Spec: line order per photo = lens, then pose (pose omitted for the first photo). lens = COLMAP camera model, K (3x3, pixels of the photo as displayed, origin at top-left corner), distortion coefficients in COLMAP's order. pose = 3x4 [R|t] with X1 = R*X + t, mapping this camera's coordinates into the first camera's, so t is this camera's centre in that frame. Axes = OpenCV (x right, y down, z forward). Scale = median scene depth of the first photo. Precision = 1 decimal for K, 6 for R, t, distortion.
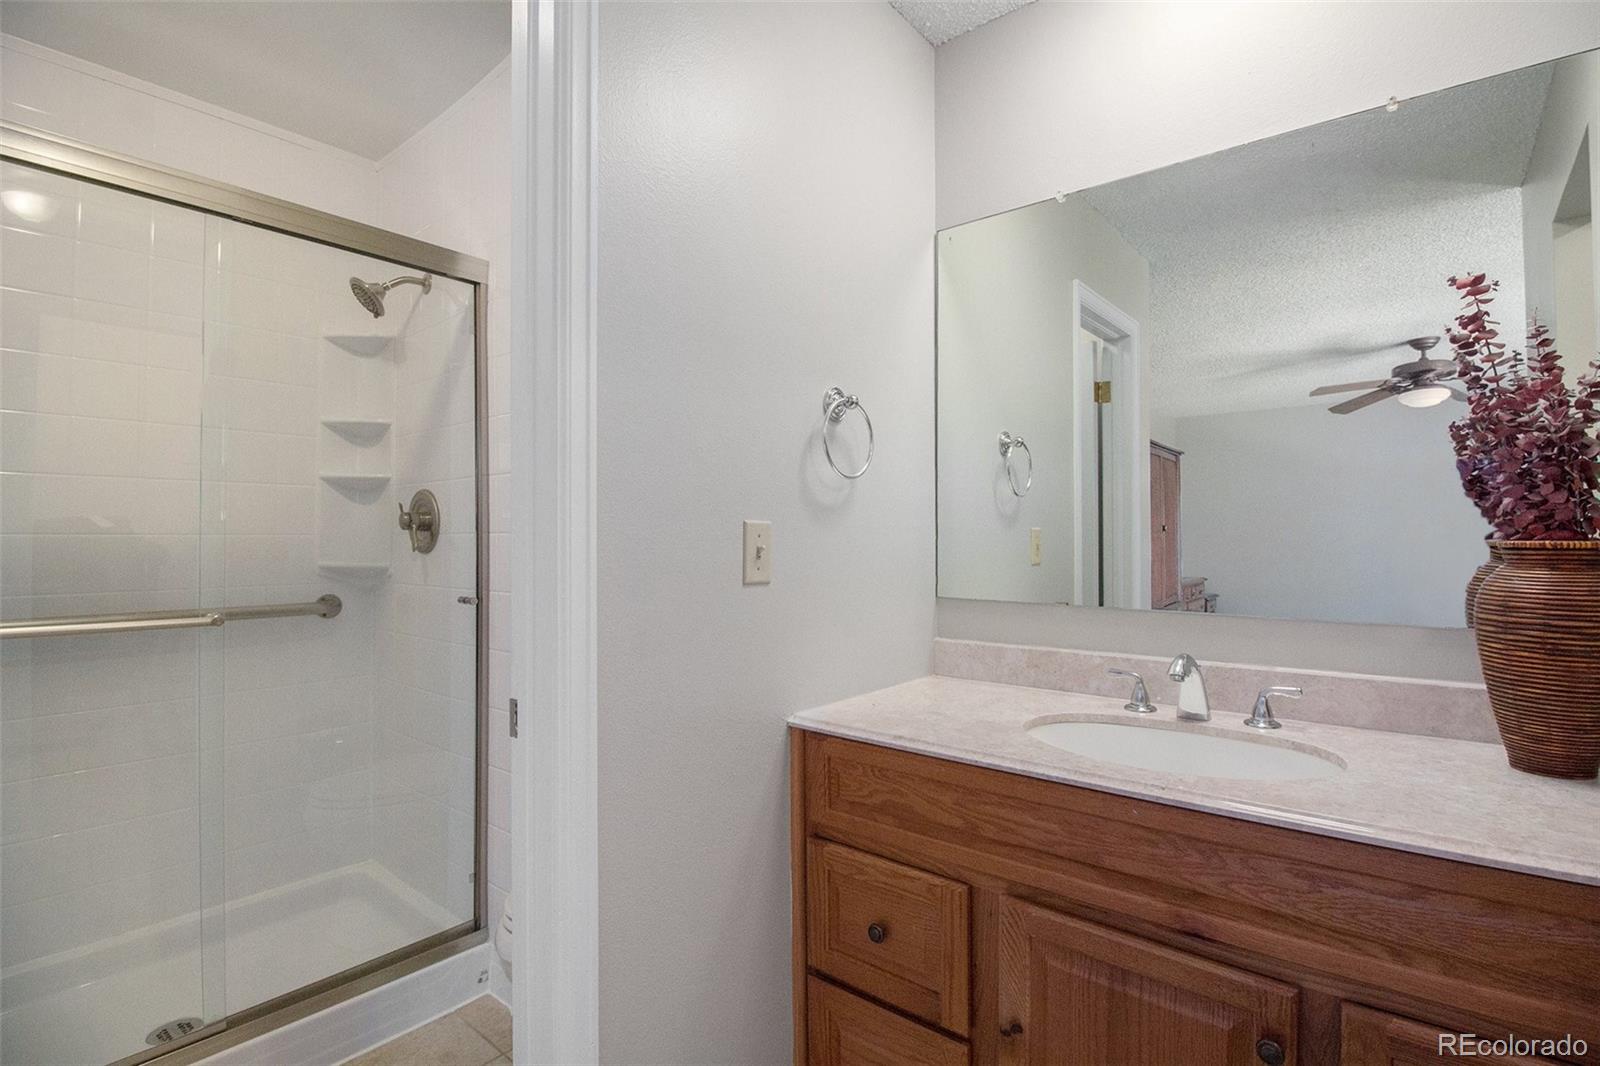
lens RADIAL K [[772.3, 0, 795.8], [0, 772.3, 535.3], [0, 0, 1]] dist [-0.002482, -0.000979]
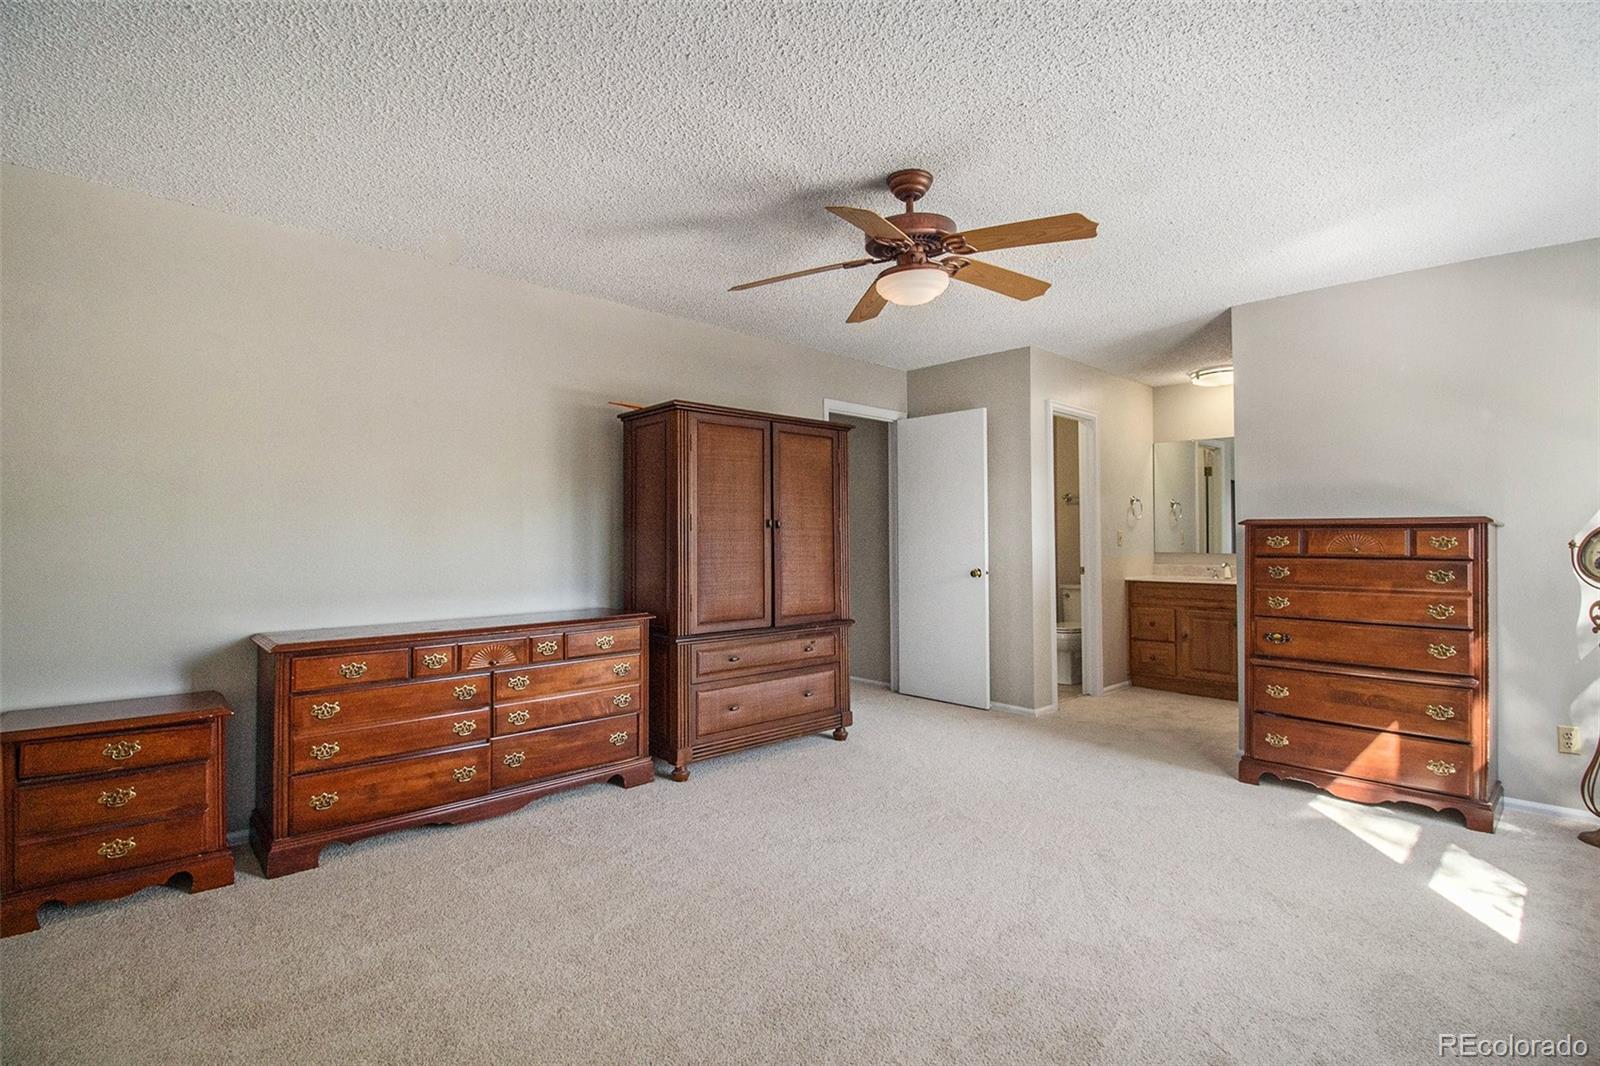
lens RADIAL K [[772.3, 0, 801.1], [0, 772.3, 533.2], [0, 0, 1]] dist [-0.002482, -0.000979]
pose [[0.992854, -0.005392, -0.119210, -1.209631], [0.005289, 0.999985, -0.001182, -0.009309], [0.119215, 0.000543, 0.992868, -3.233924]]
